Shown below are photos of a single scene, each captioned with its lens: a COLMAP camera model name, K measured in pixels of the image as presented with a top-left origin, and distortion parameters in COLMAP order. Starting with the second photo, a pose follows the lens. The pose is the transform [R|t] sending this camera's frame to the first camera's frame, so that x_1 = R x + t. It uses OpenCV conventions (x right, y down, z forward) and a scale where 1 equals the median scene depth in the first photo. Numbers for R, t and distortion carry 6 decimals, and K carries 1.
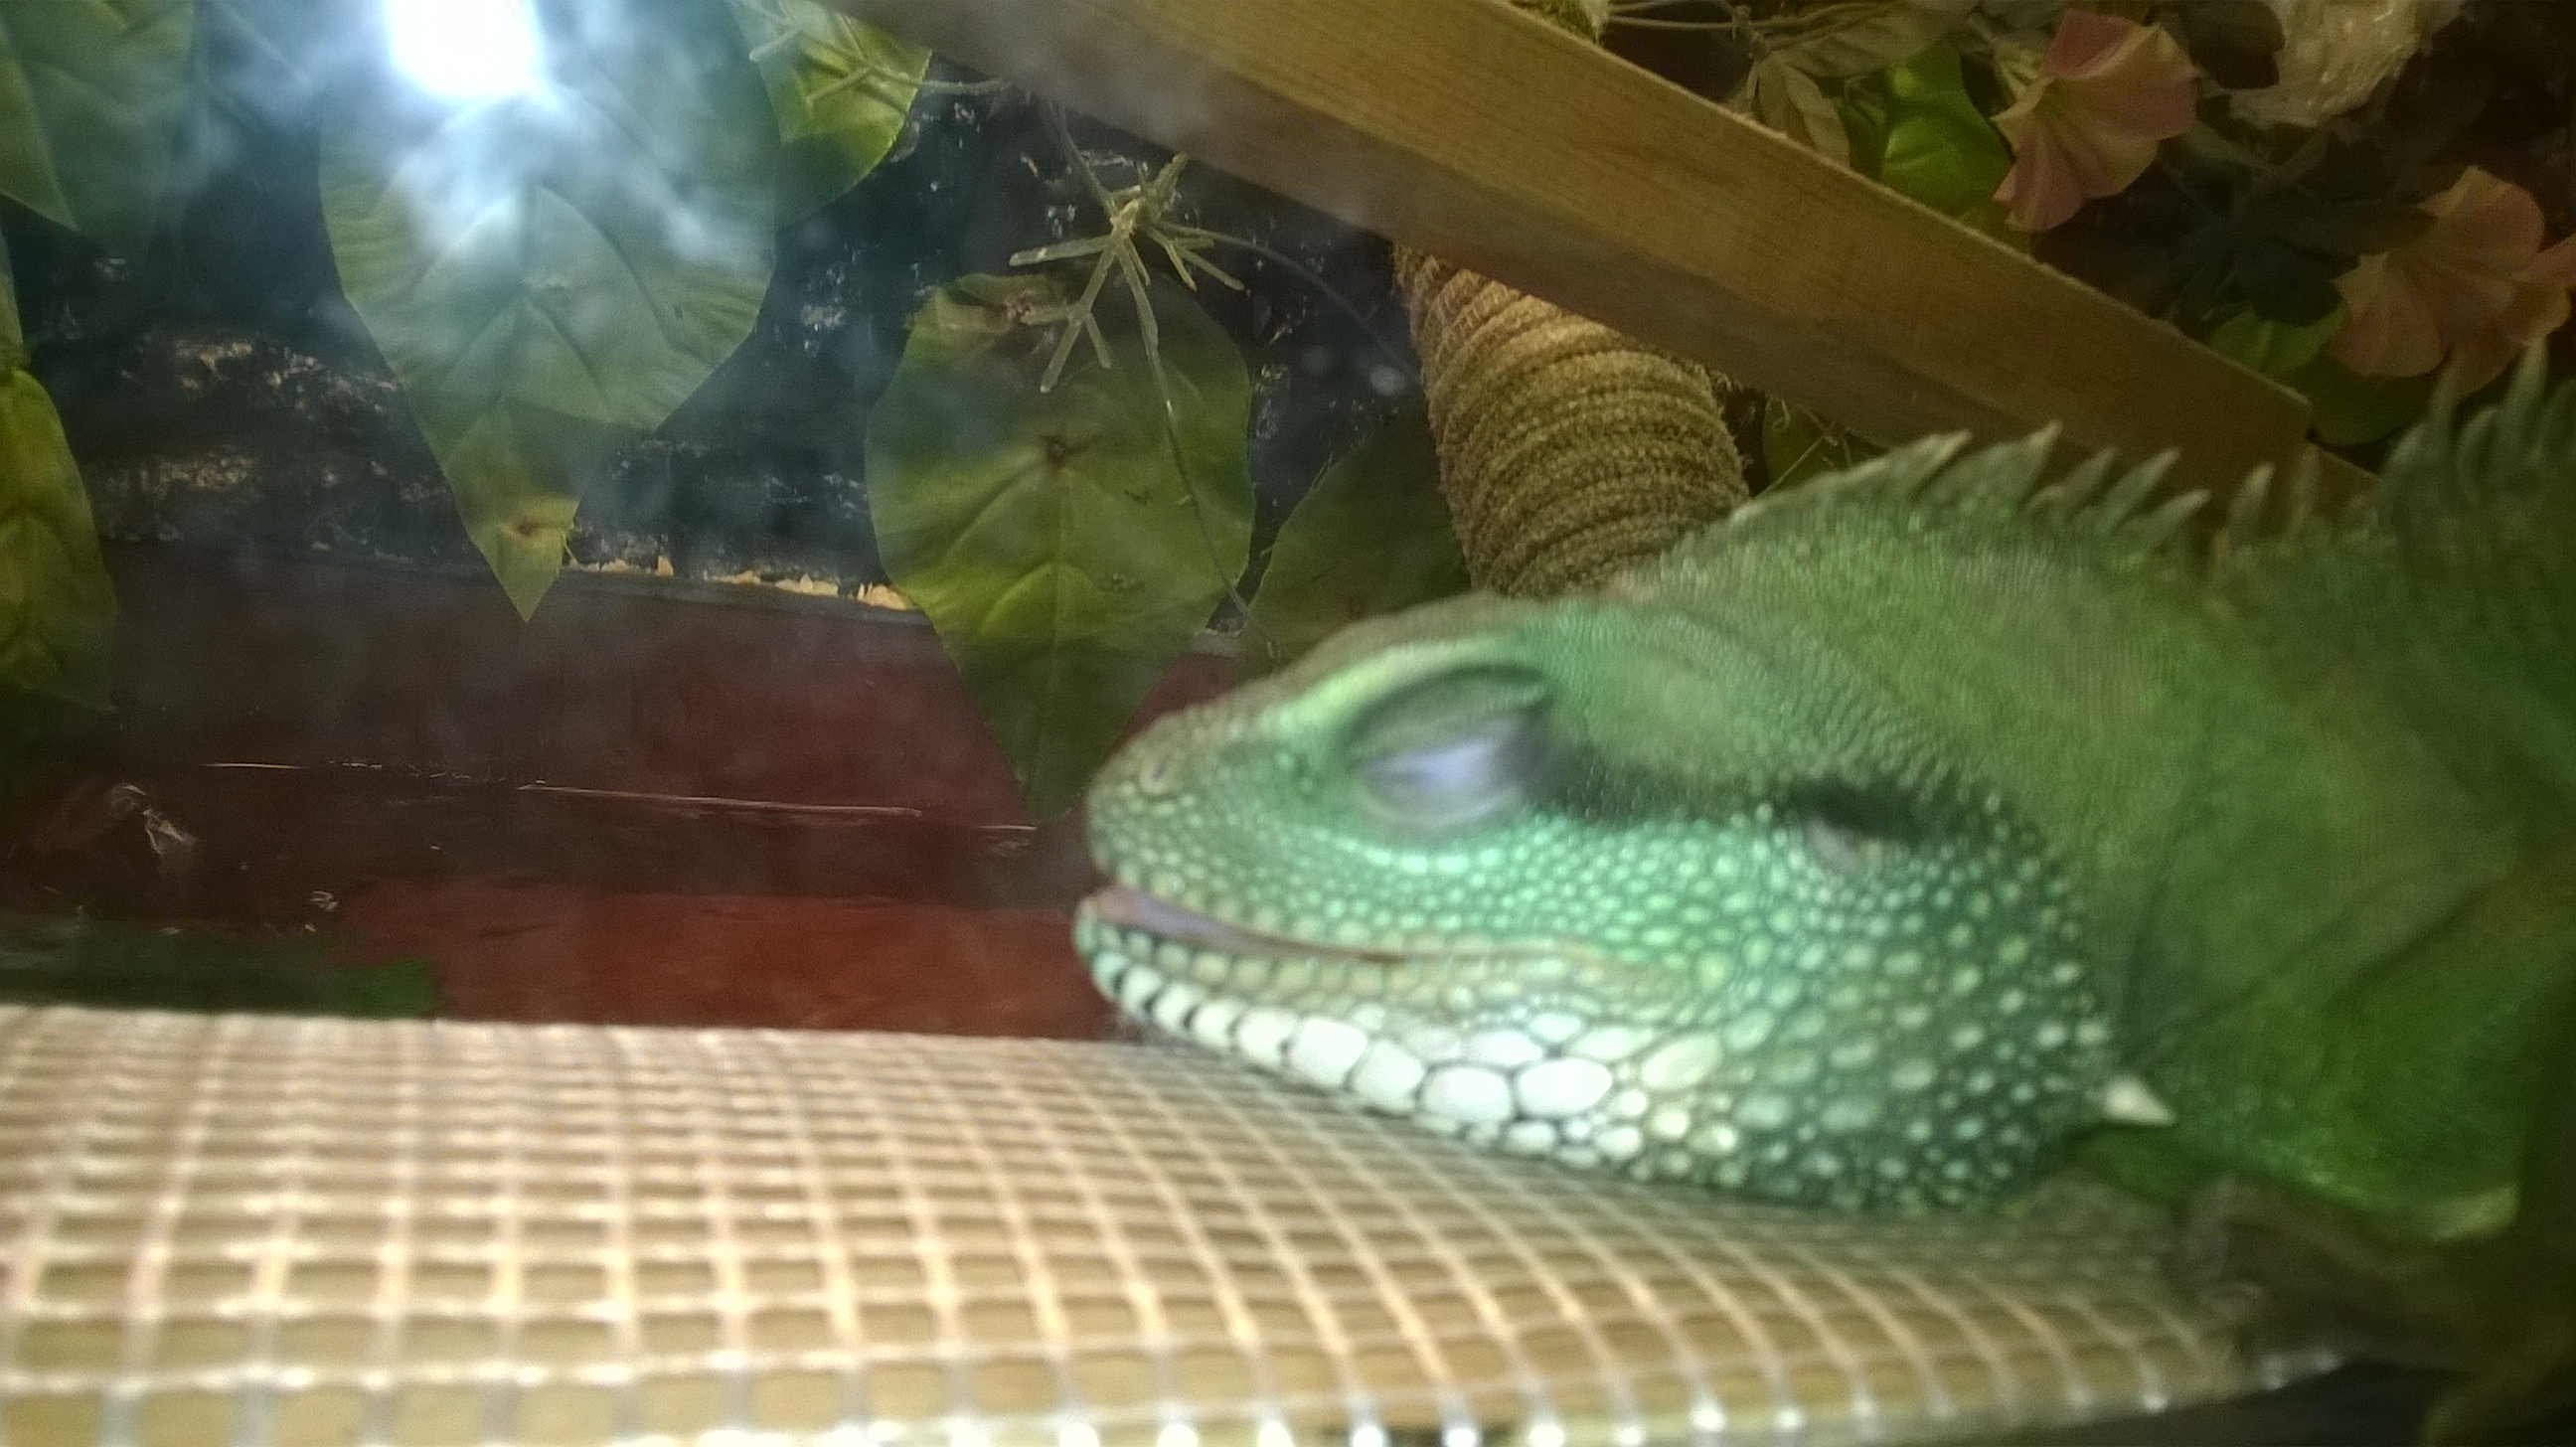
lens RADIAL K [[2214.8, 0, 1290.4], [0, 2214.8, 741.3], [0, 0, 1]] dist [-0.004031, -0.007443]
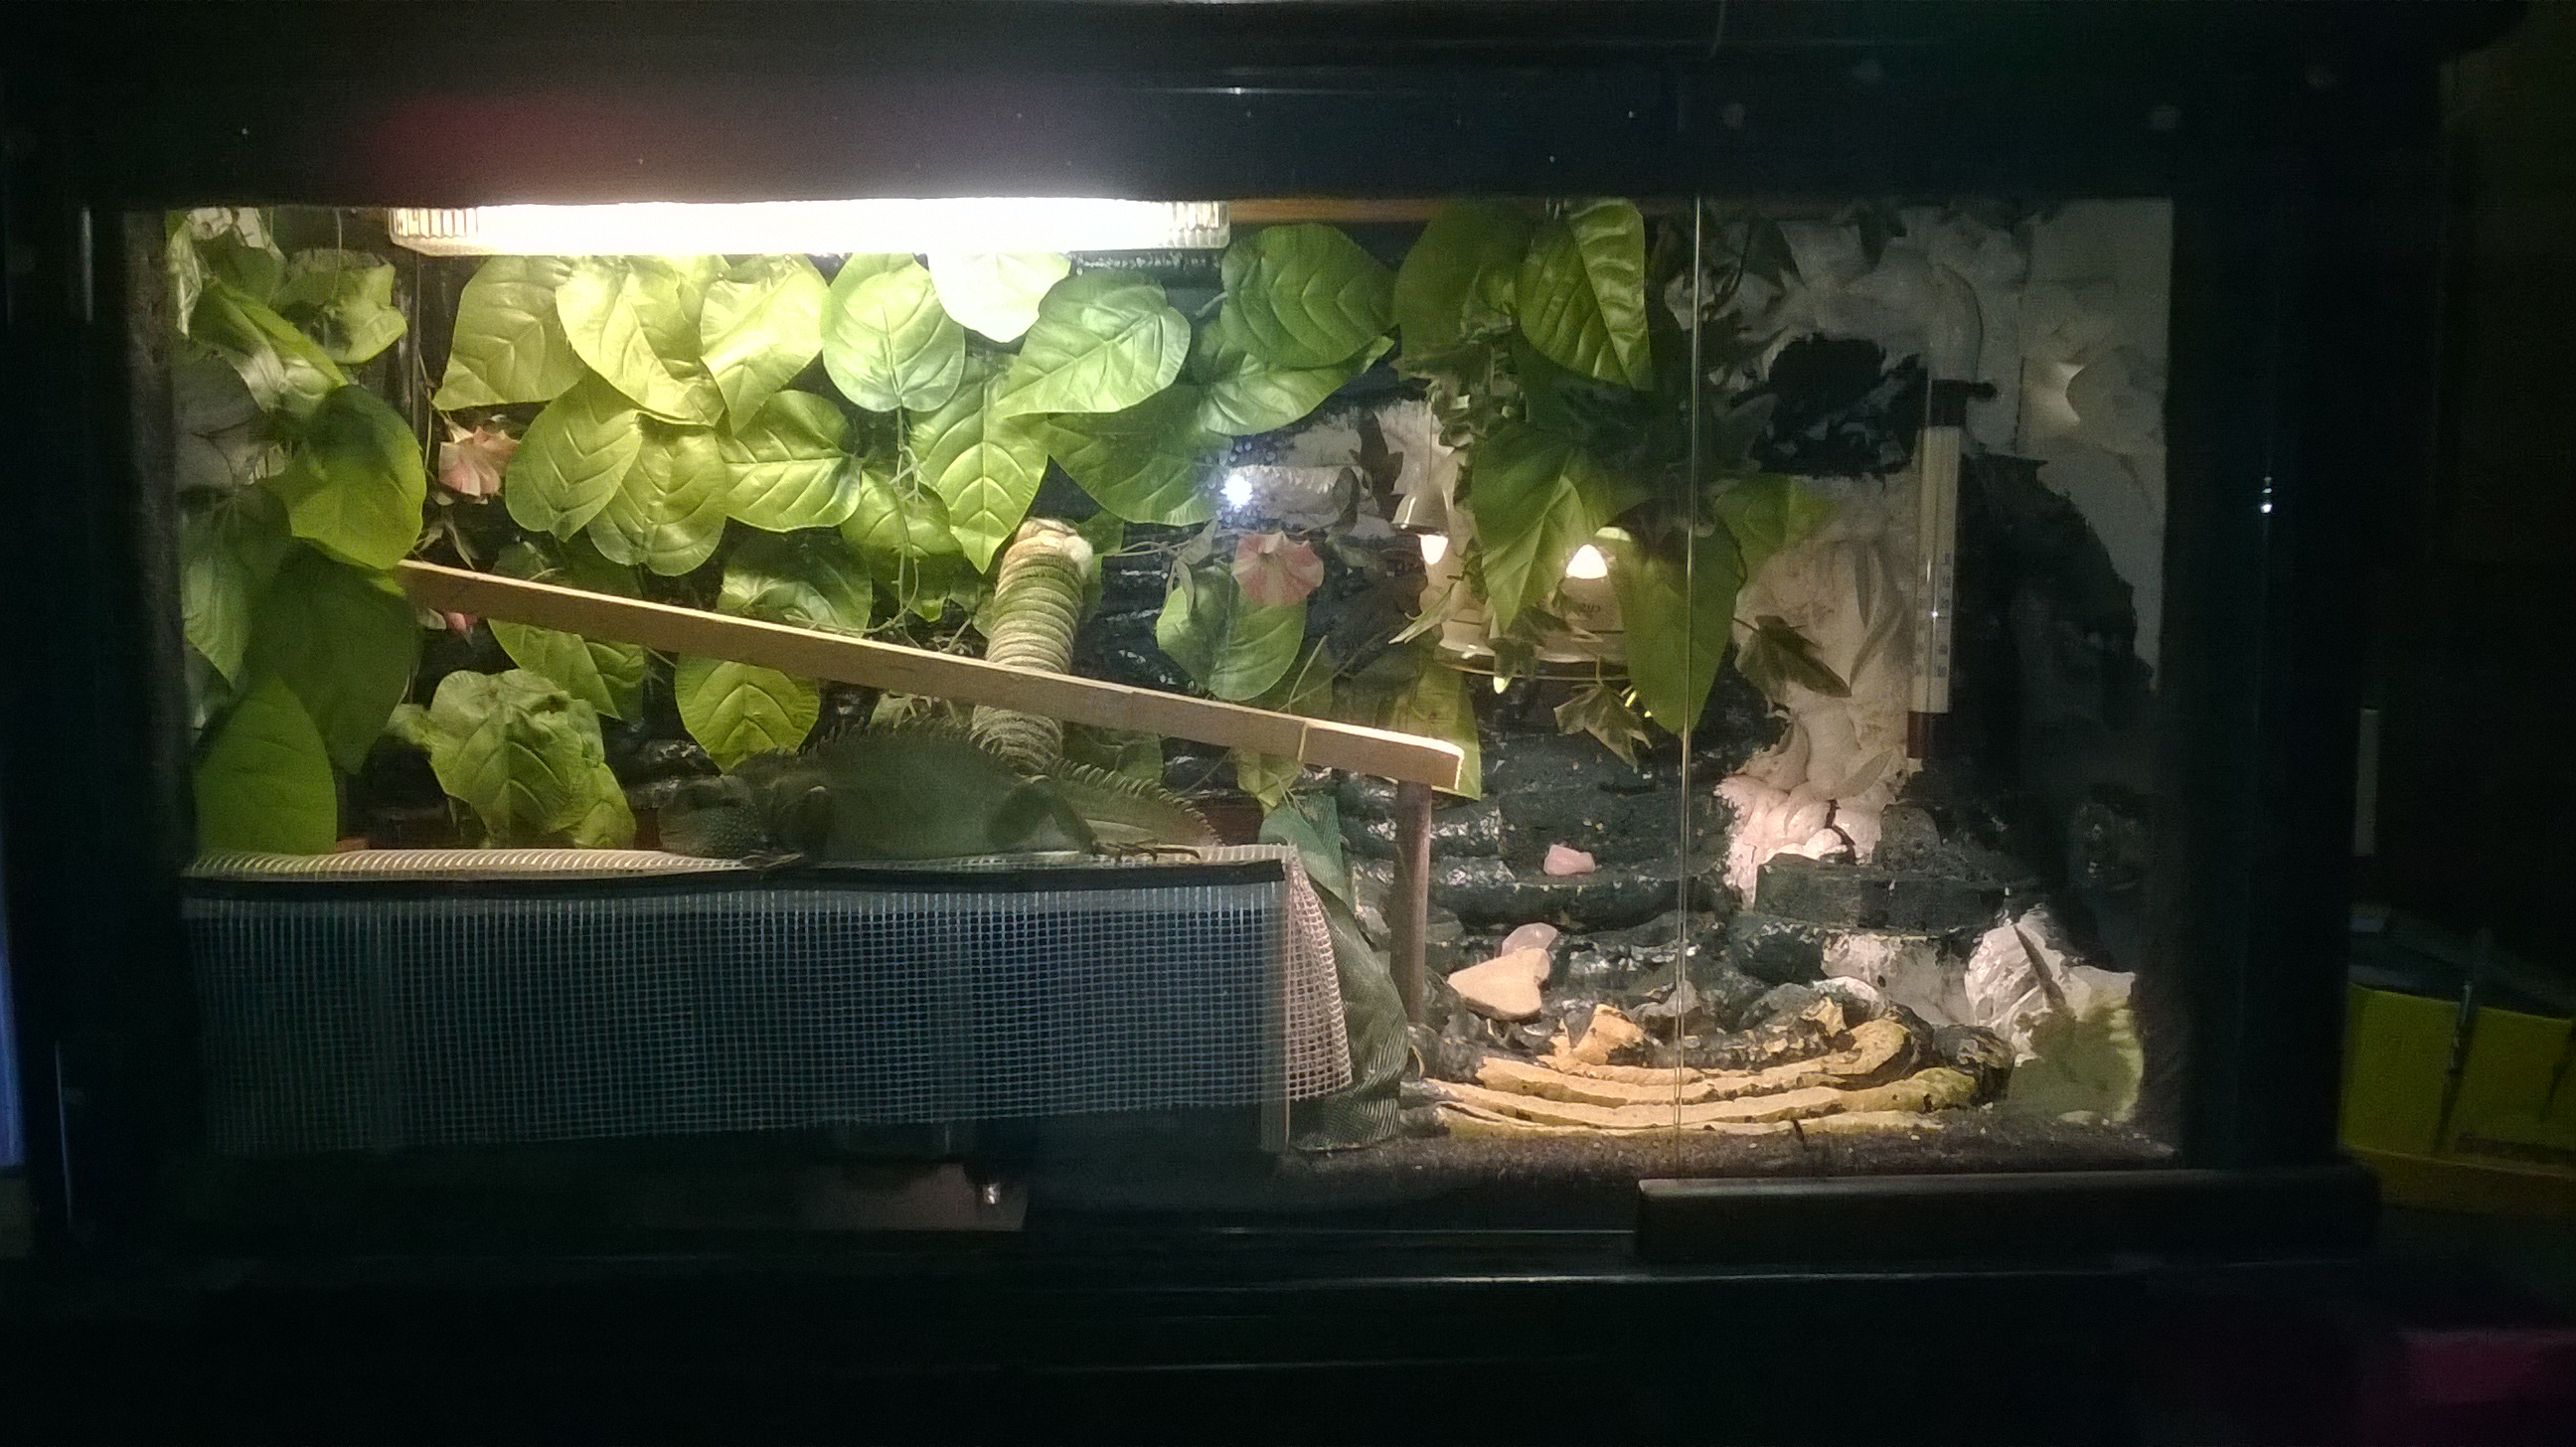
lens RADIAL K [[2214.8, 0, 1275.2], [0, 2214.8, 729.8], [0, 0, 1]] dist [-0.004031, -0.007443]
pose [[0.927459, -0.128004, -0.351332, 4.525930], [0.085565, 0.987303, -0.133837, 0.935744], [0.364002, 0.094066, 0.926636, -5.132971]]
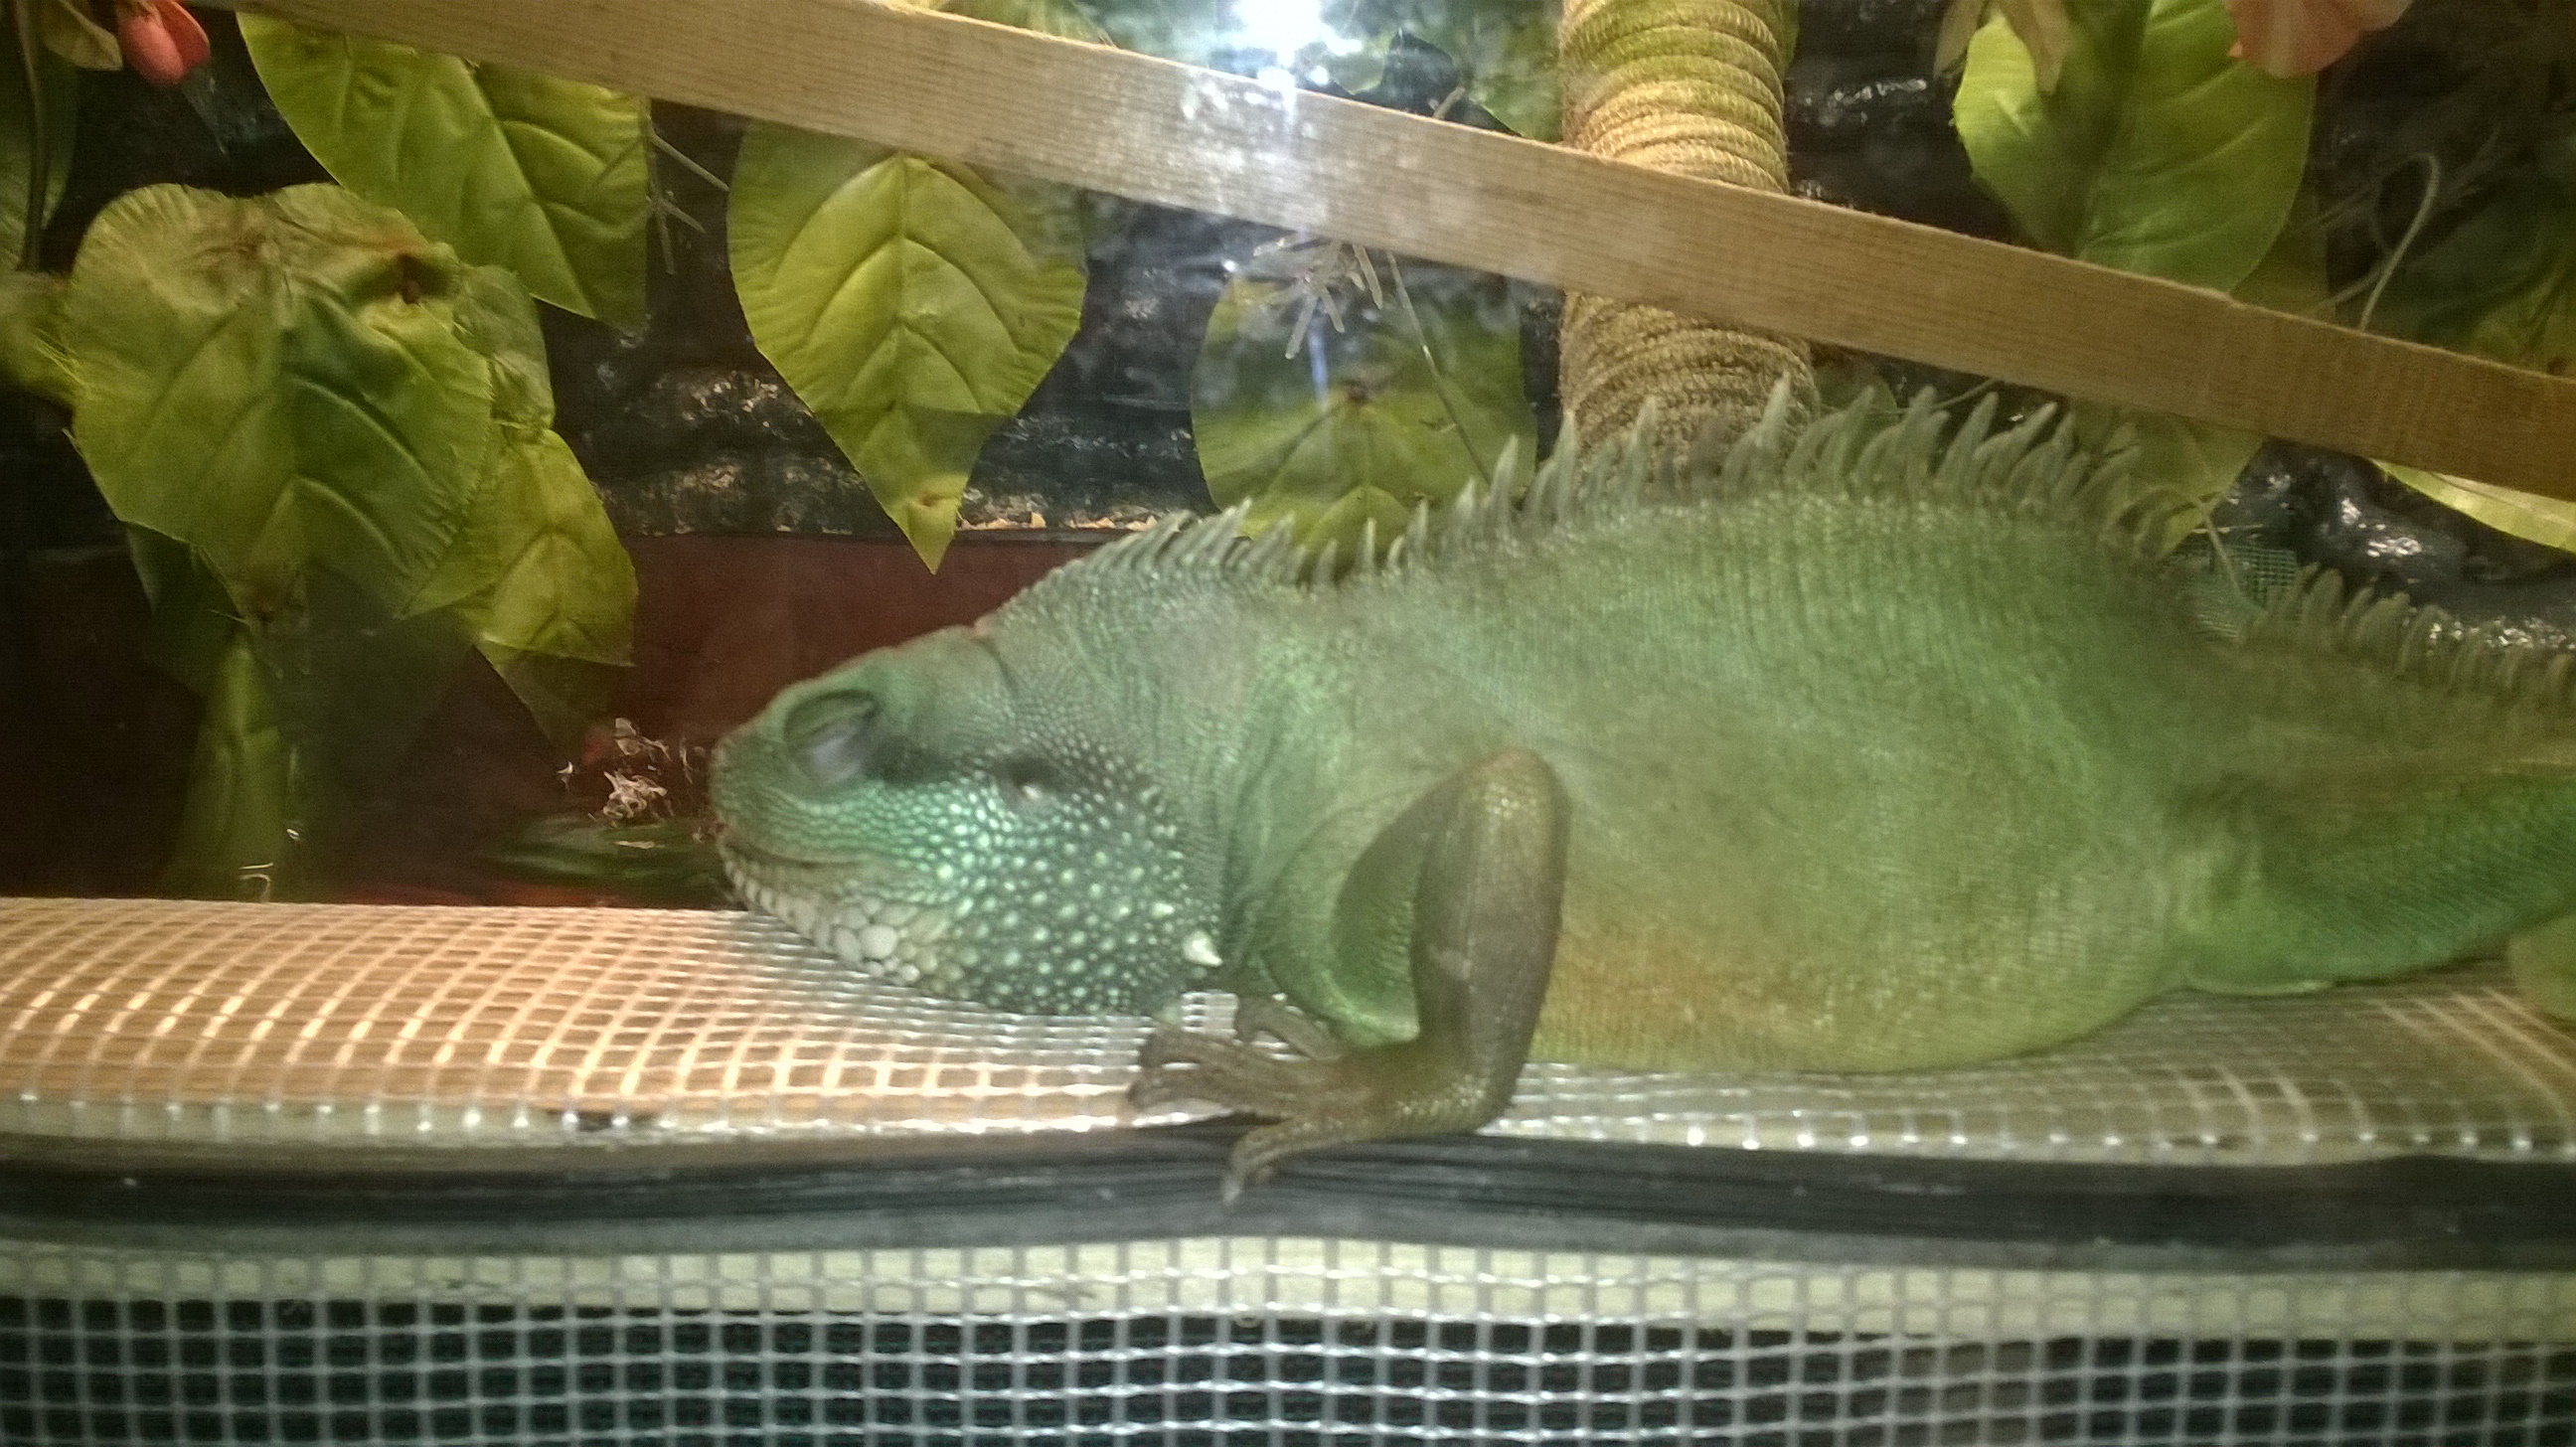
lens RADIAL K [[2214.8, 0, 1288.7], [0, 2214.8, 694.4], [0, 0, 1]] dist [-0.004031, -0.007443]
pose [[0.930333, -0.040412, -0.364482, 1.014823], [0.060120, 0.997269, 0.042885, -0.083241], [0.361753, -0.061810, 0.930223, -0.435304]]
